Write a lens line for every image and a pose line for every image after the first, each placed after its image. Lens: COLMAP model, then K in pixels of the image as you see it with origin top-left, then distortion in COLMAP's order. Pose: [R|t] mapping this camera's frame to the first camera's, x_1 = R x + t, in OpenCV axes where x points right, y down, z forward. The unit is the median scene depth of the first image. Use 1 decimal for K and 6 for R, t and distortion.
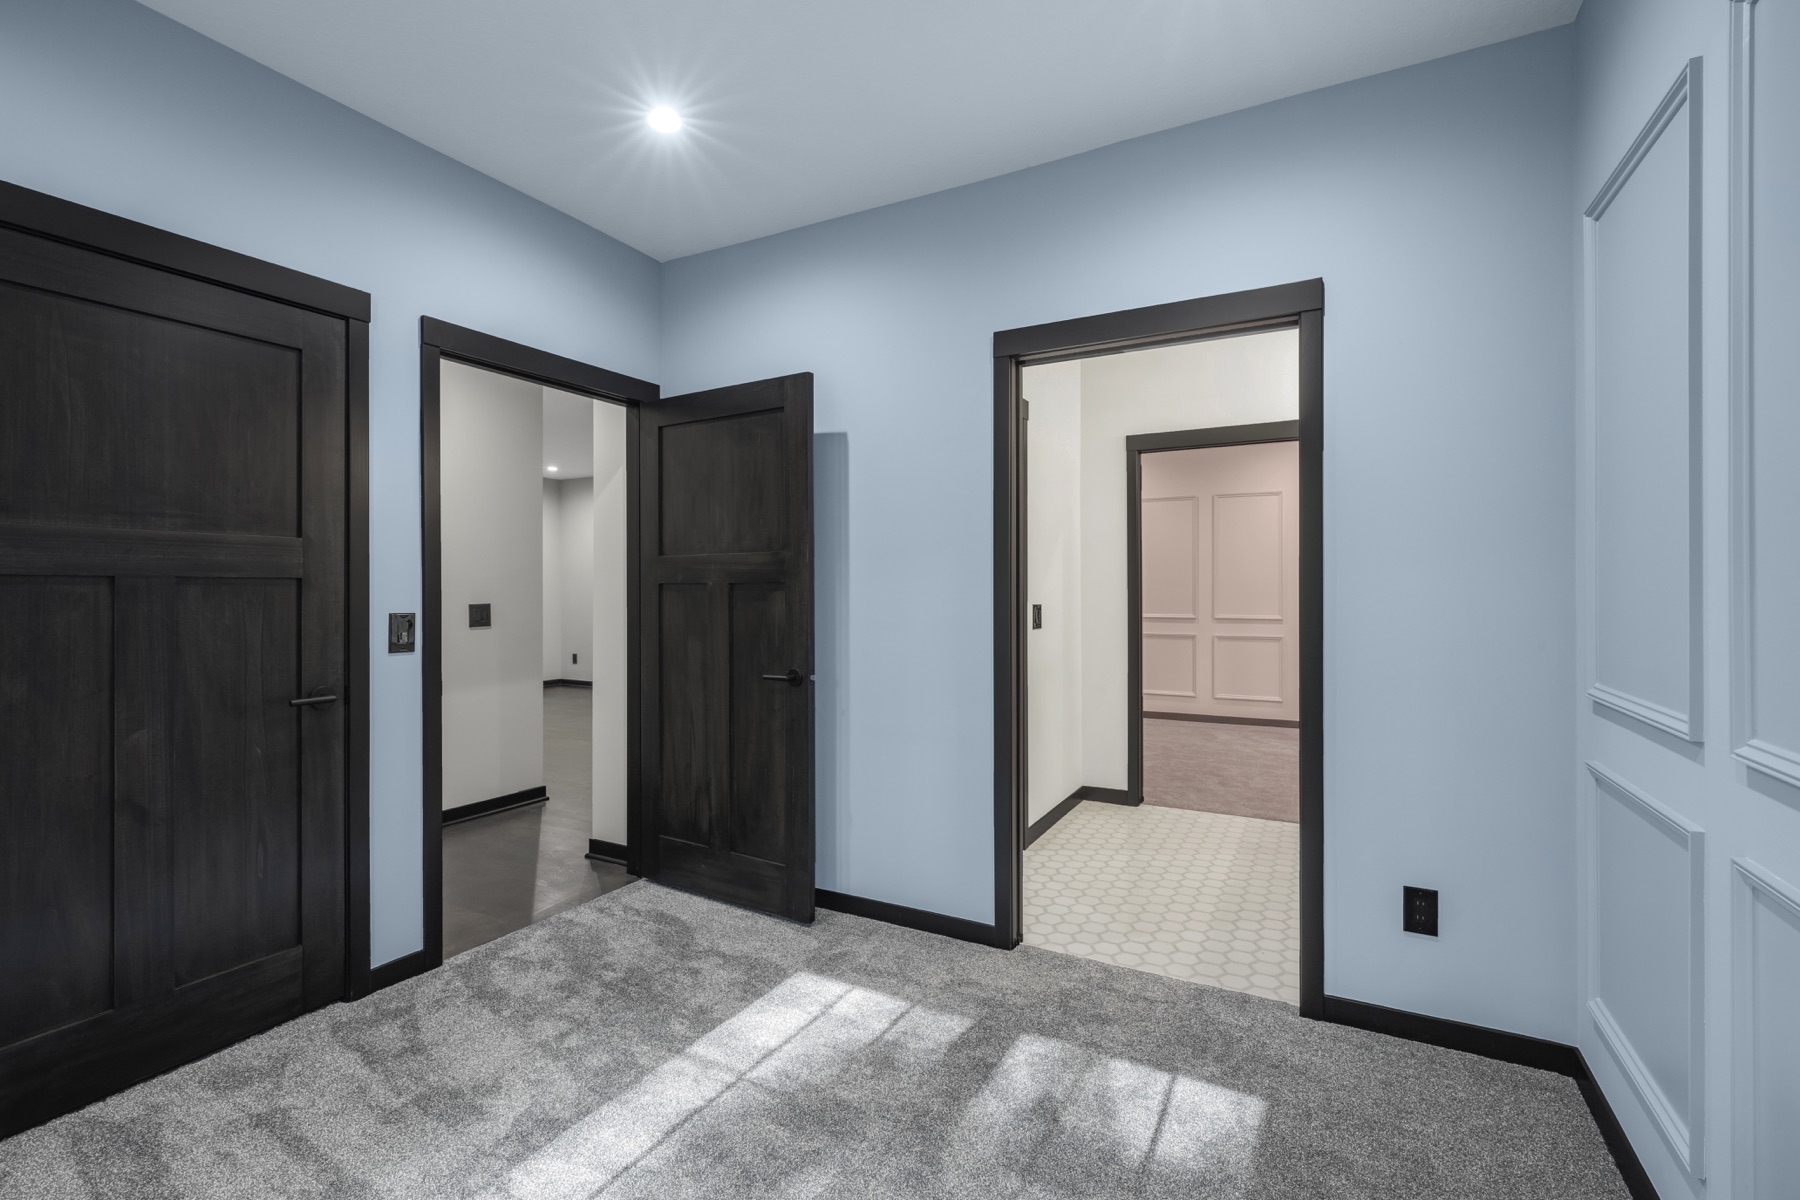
lens RADIAL K [[800.3, 0, 904.0], [0, 800.3, 591.8], [0, 0, 1]] dist [-0.001314, 0.000052]
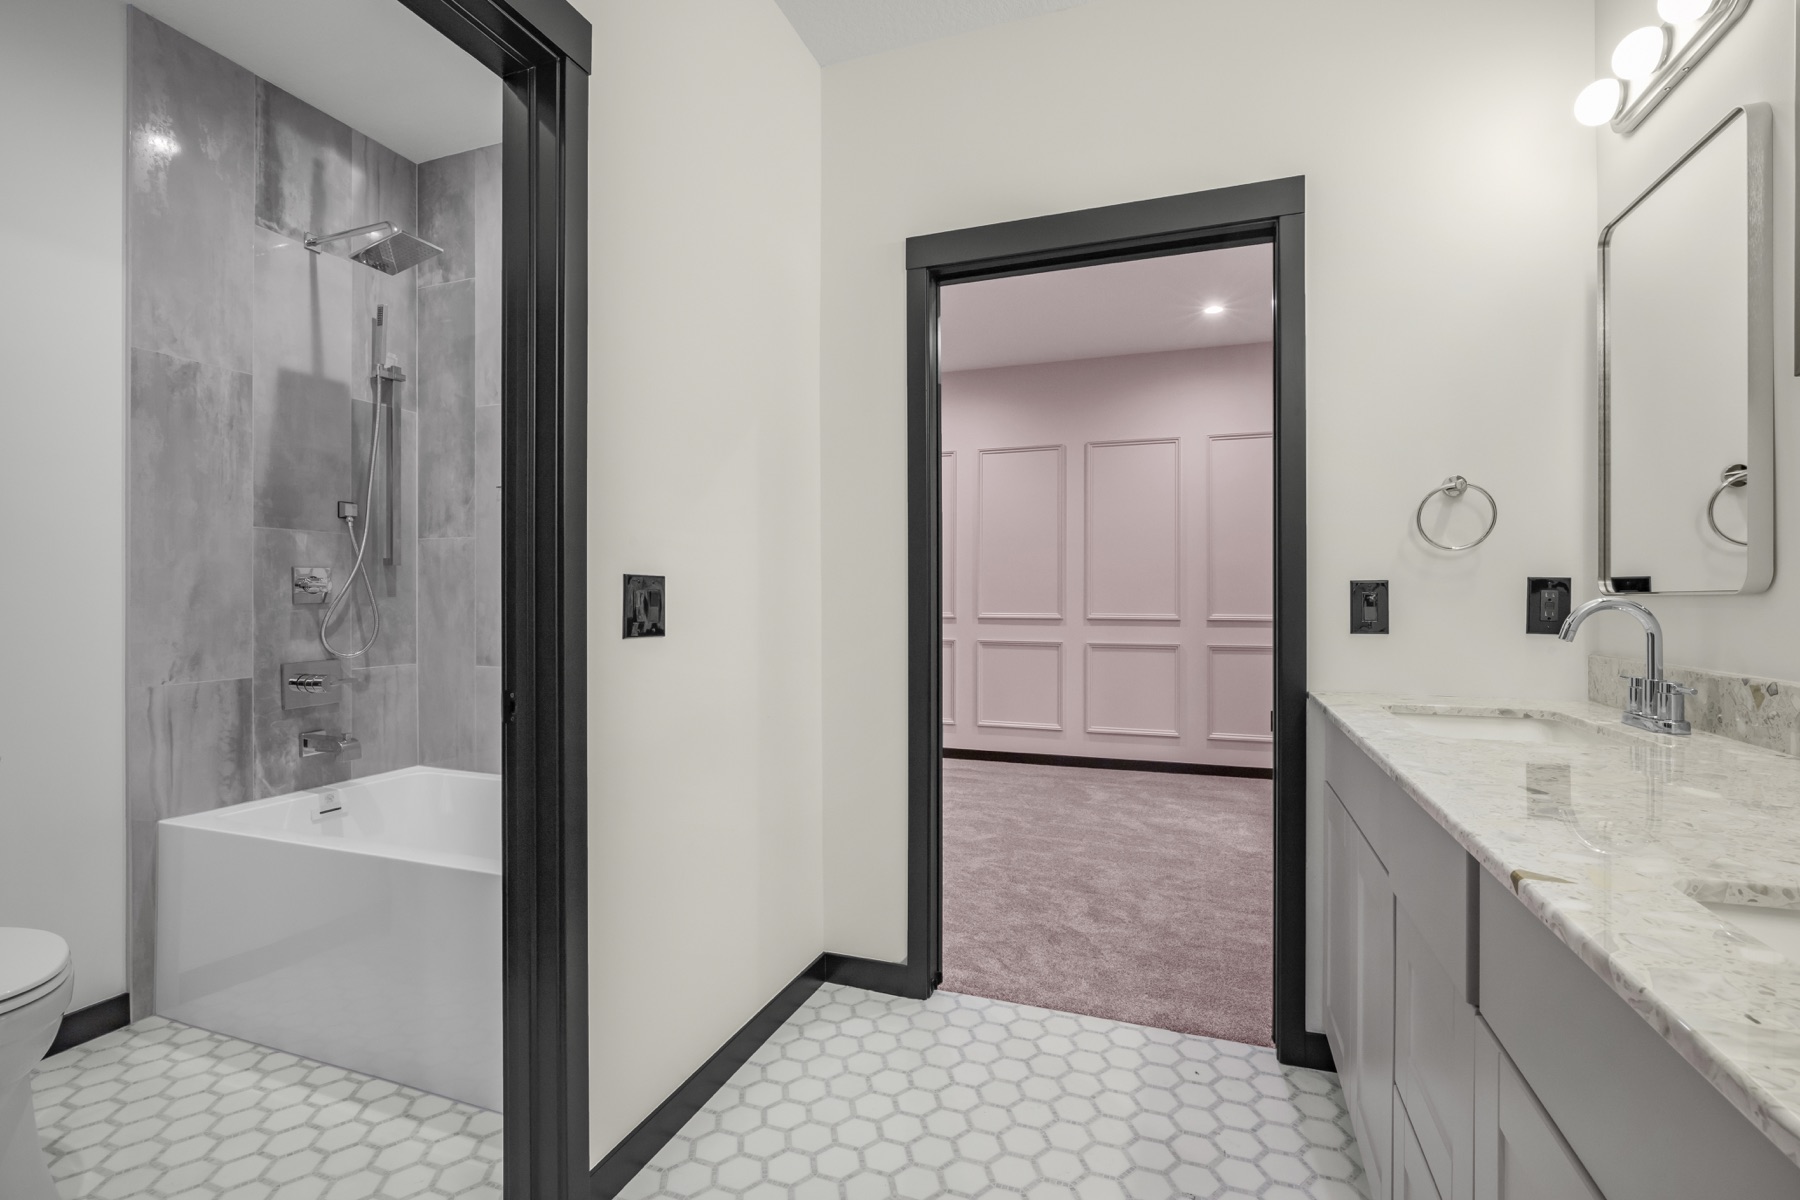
lens RADIAL K [[819.1, 0, 901.8], [0, 819.1, 596.9], [0, 0, 1]] dist [-0.008928, 0.000685]
pose [[0.990137, 0.002844, 0.140076, 0.203020], [-0.003013, 0.999995, 0.000997, 0.022244], [-0.140073, -0.001409, 0.990140, 0.500302]]
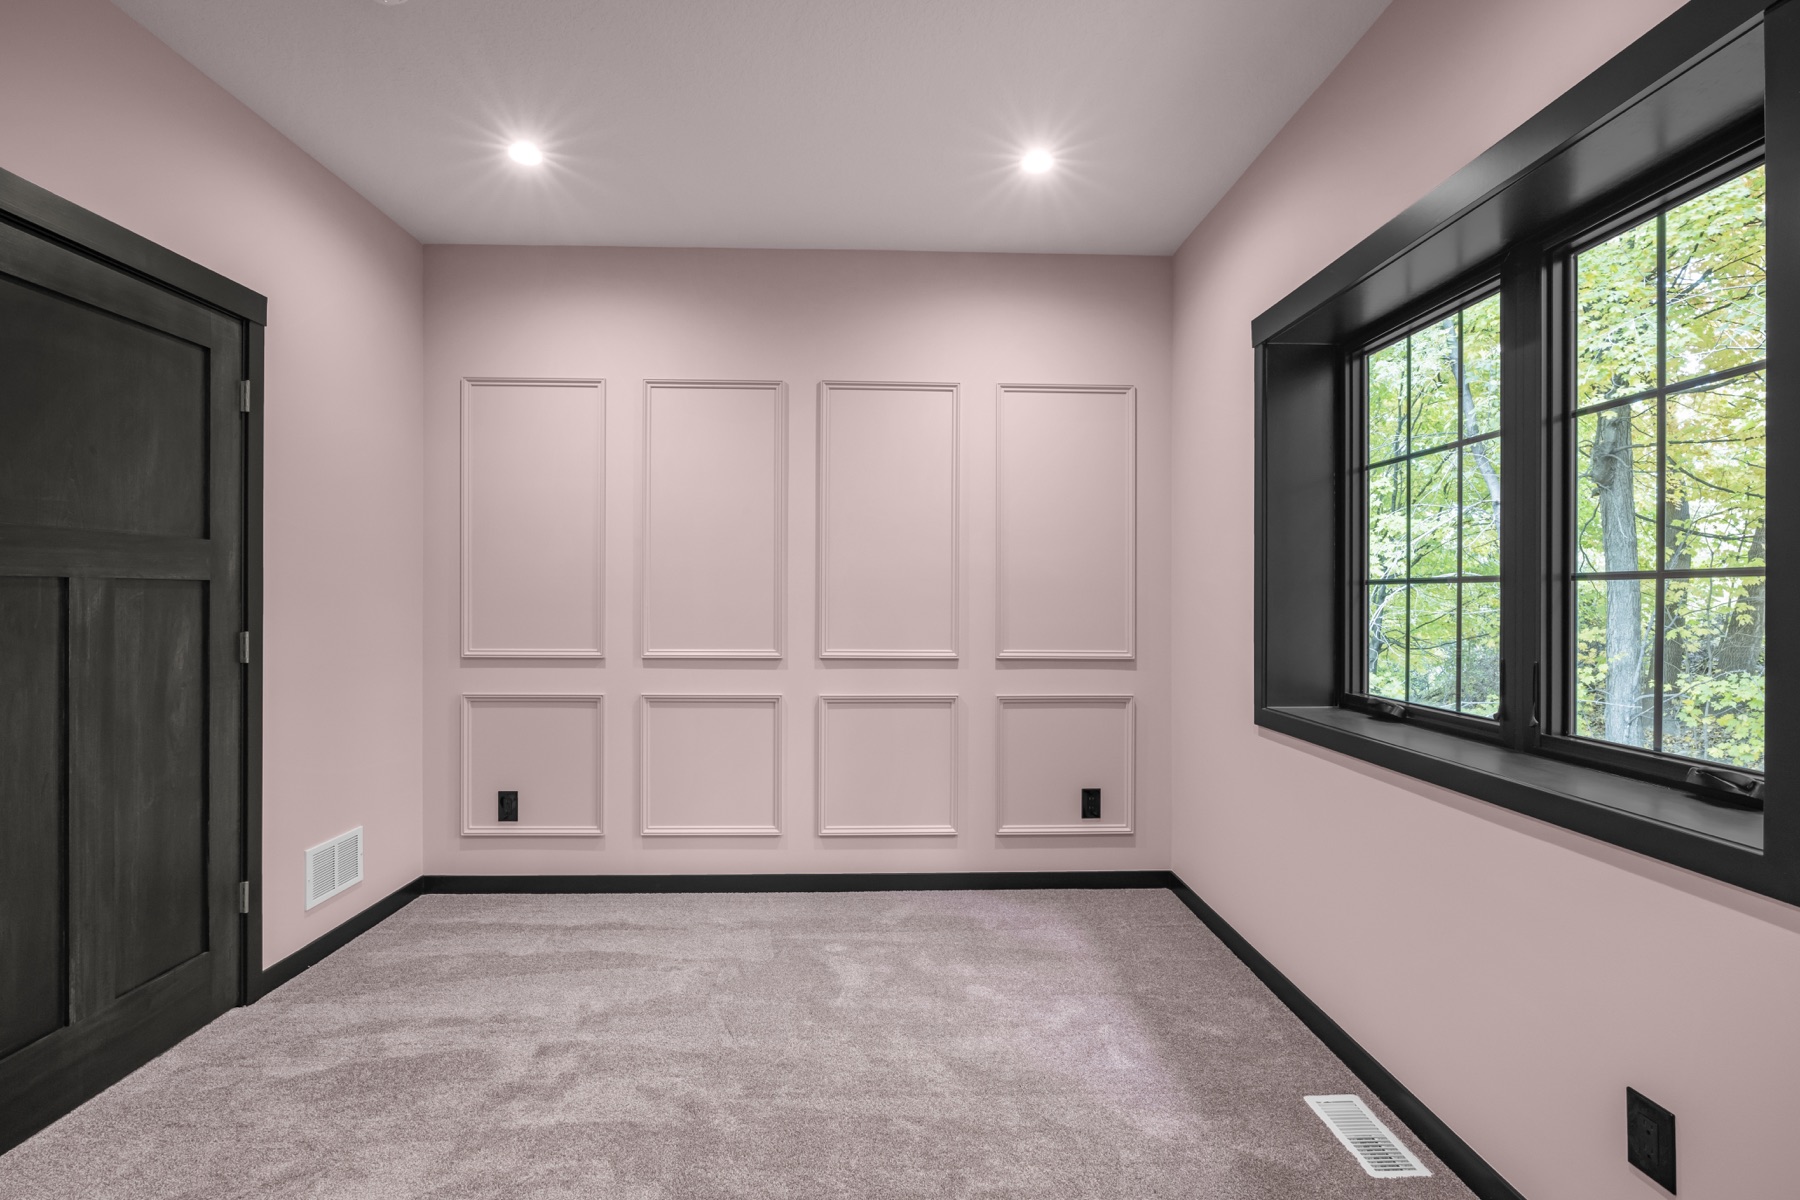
lens RADIAL K [[816.5, 0, 903.4], [0, 816.5, 590.6], [0, 0, 1]] dist [-0.014627, 0.000388]
pose [[0.869605, 0.009130, 0.493664, 0.326427], [-0.006383, 0.999953, -0.007249, -0.001800], [-0.493707, 0.003153, 0.869622, 0.932533]]
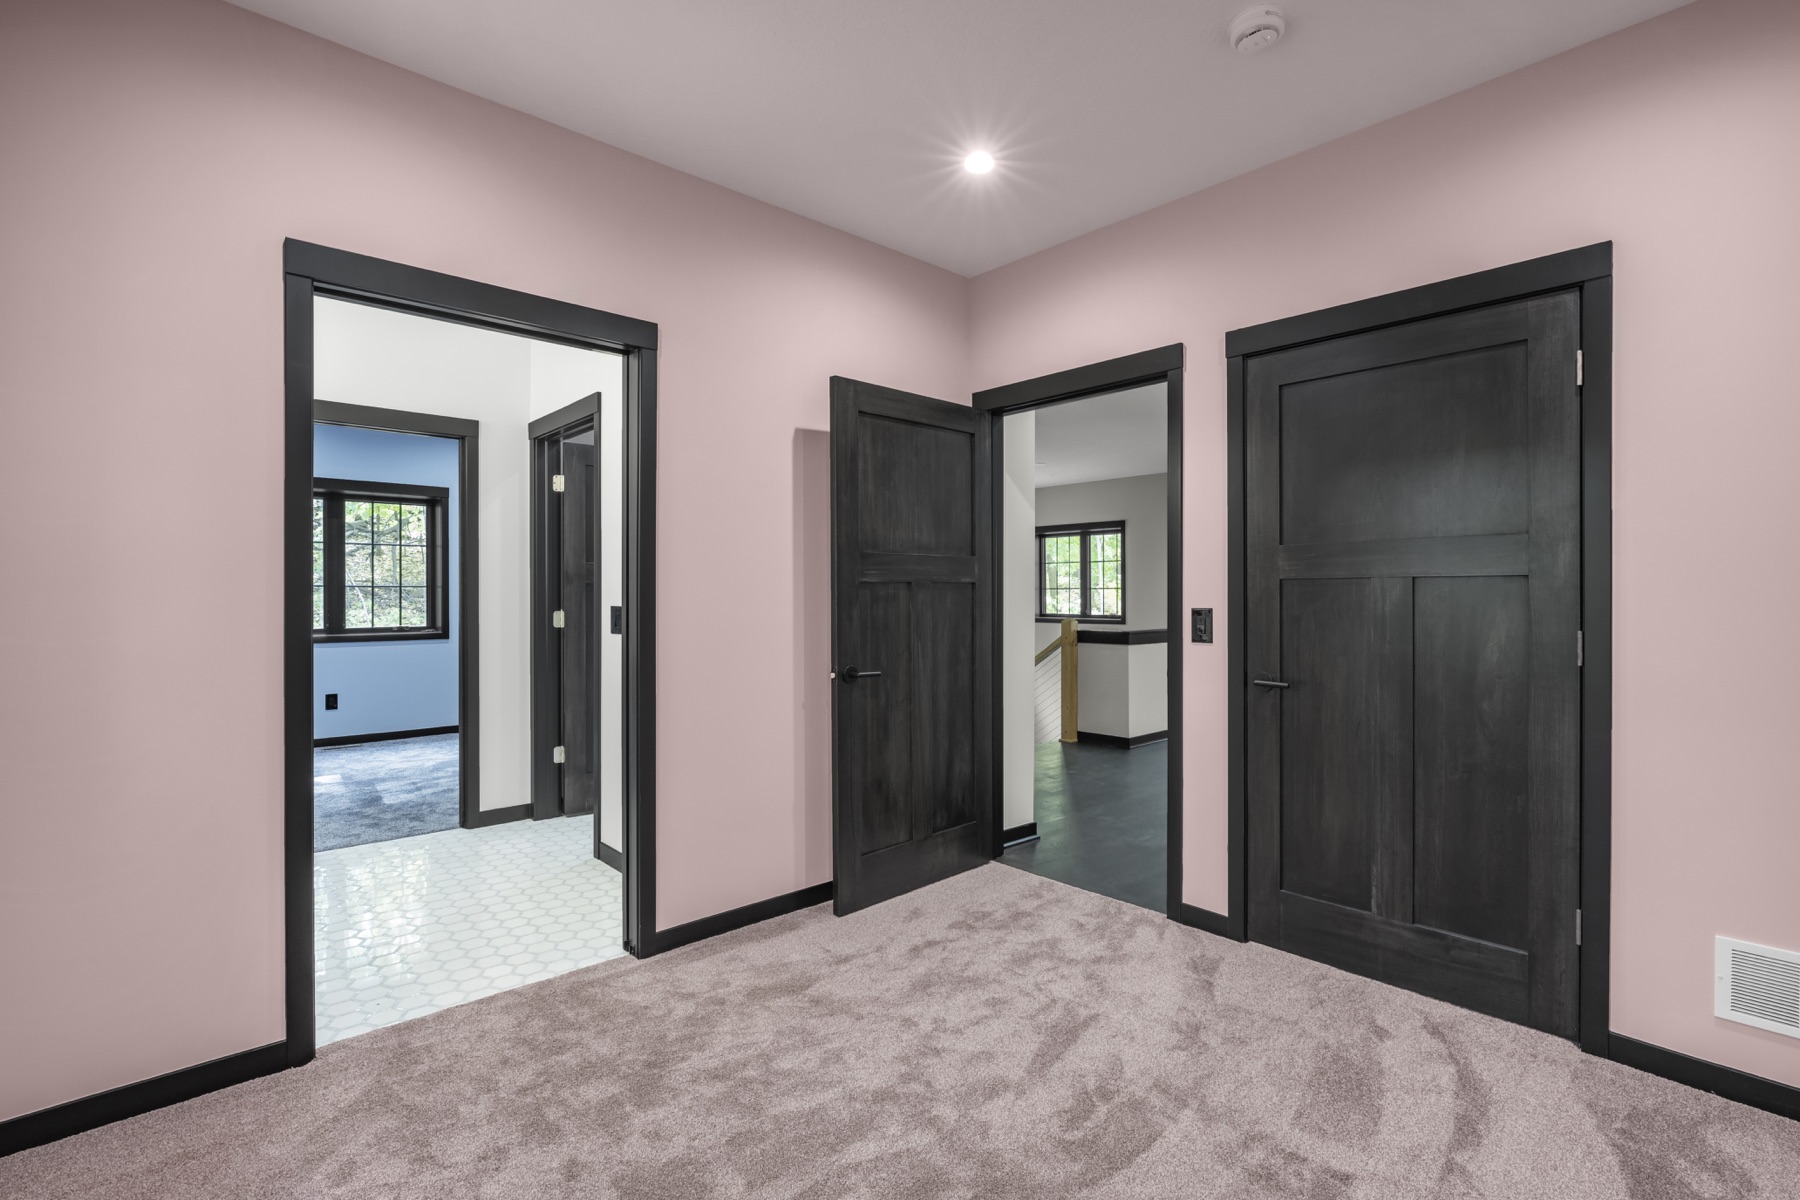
lens RADIAL K [[819.1, 0, 901.8], [0, 819.1, 596.9], [0, 0, 1]] dist [-0.008928, 0.000685]
pose [[-0.337369, 0.010241, -0.941317, 0.784964], [0.001475, 0.999945, 0.010350, -0.002041], [0.941371, 0.002104, -0.337366, 1.380979]]
